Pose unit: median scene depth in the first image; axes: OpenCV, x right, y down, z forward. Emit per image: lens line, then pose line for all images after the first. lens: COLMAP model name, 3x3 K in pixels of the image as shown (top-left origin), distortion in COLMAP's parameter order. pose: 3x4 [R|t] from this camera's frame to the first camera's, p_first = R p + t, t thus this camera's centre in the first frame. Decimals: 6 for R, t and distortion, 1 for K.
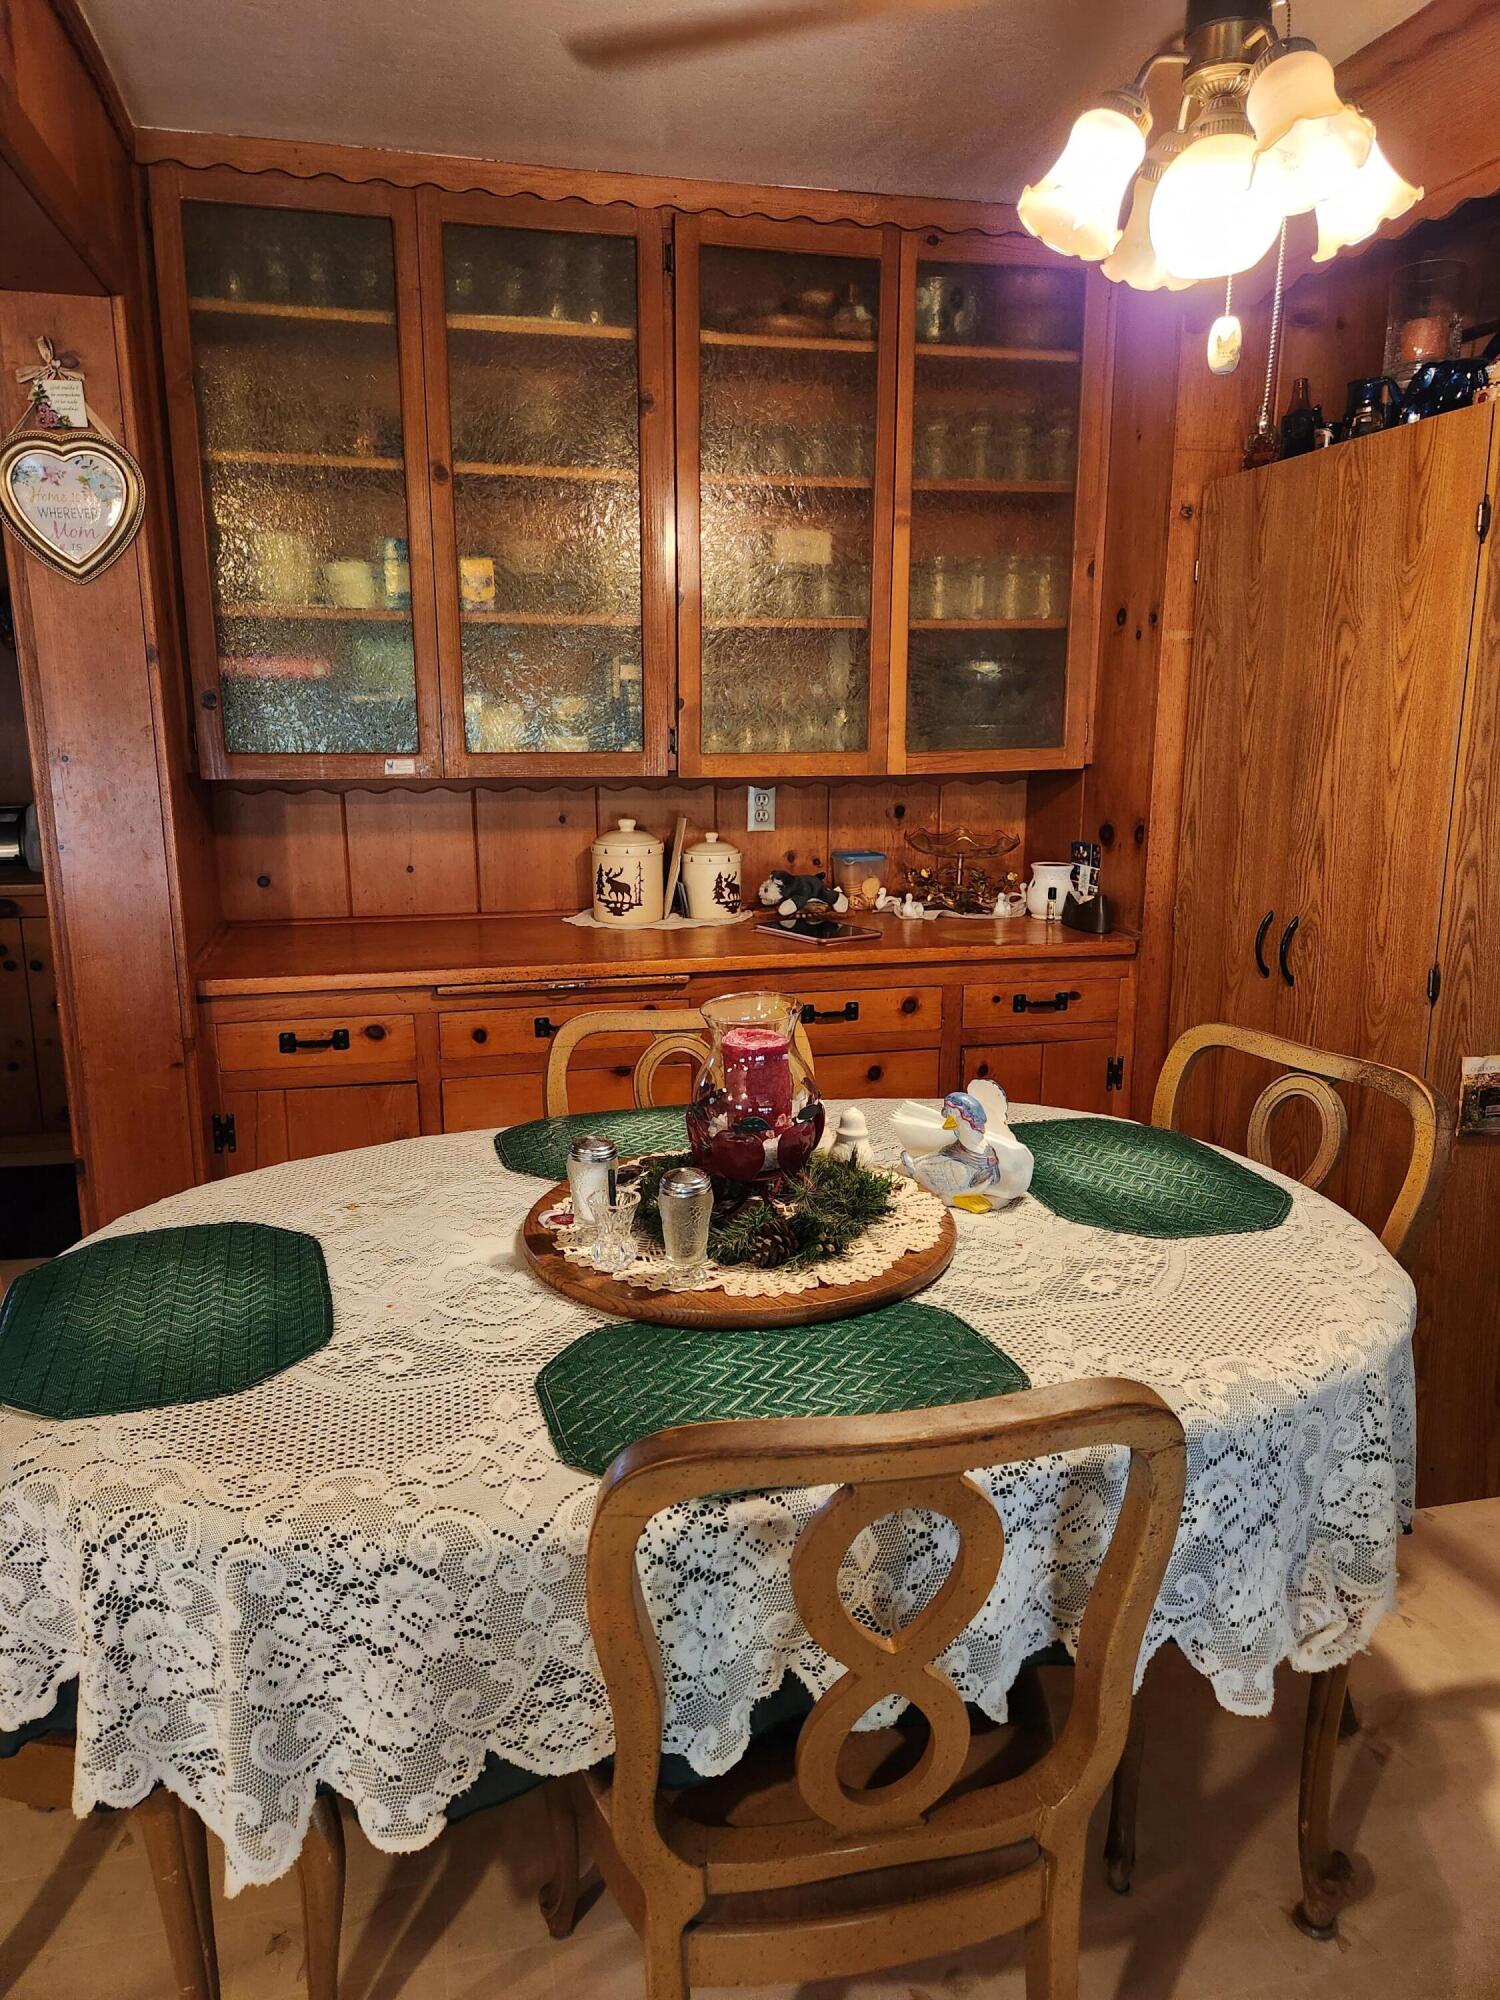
lens RADIAL K [[1347.8, 0, 743.2], [0, 1347.8, 985.7], [0, 0, 1]] dist [0.080421, -0.074245]
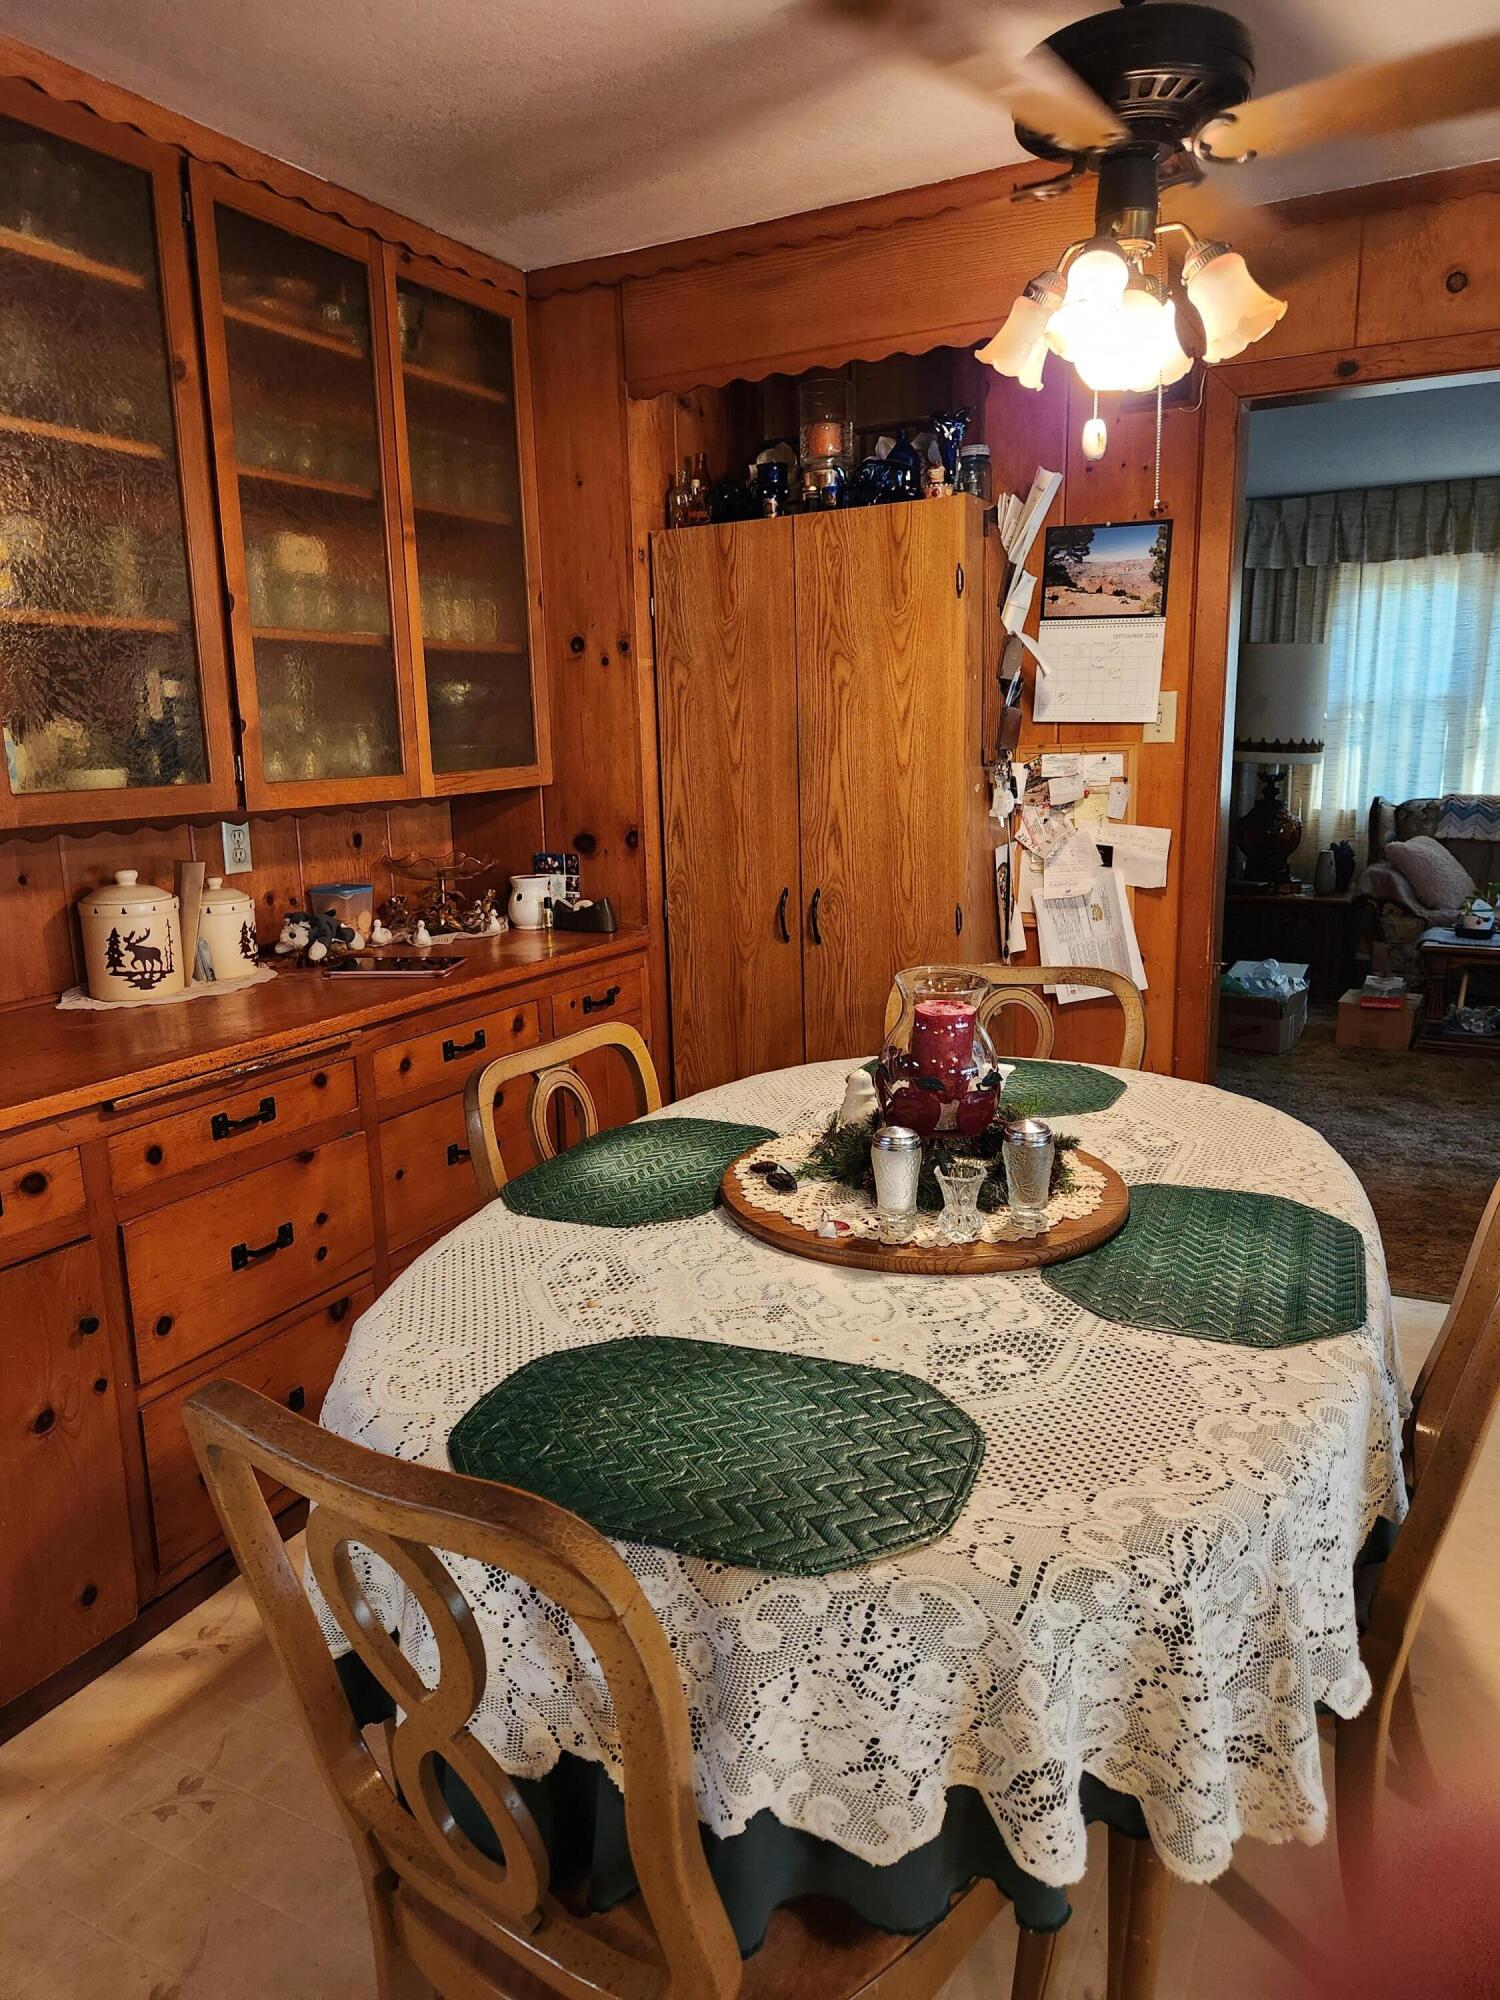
lens RADIAL K [[1347.8, 0, 716.7], [0, 1347.8, 973.6], [0, 0, 1]] dist [0.080421, -0.074245]
pose [[0.656773, -0.149861, 0.739047, -0.547032], [0.178414, 0.983109, 0.040799, -0.039076], [-0.732679, 0.105061, 0.672417, 0.236197]]
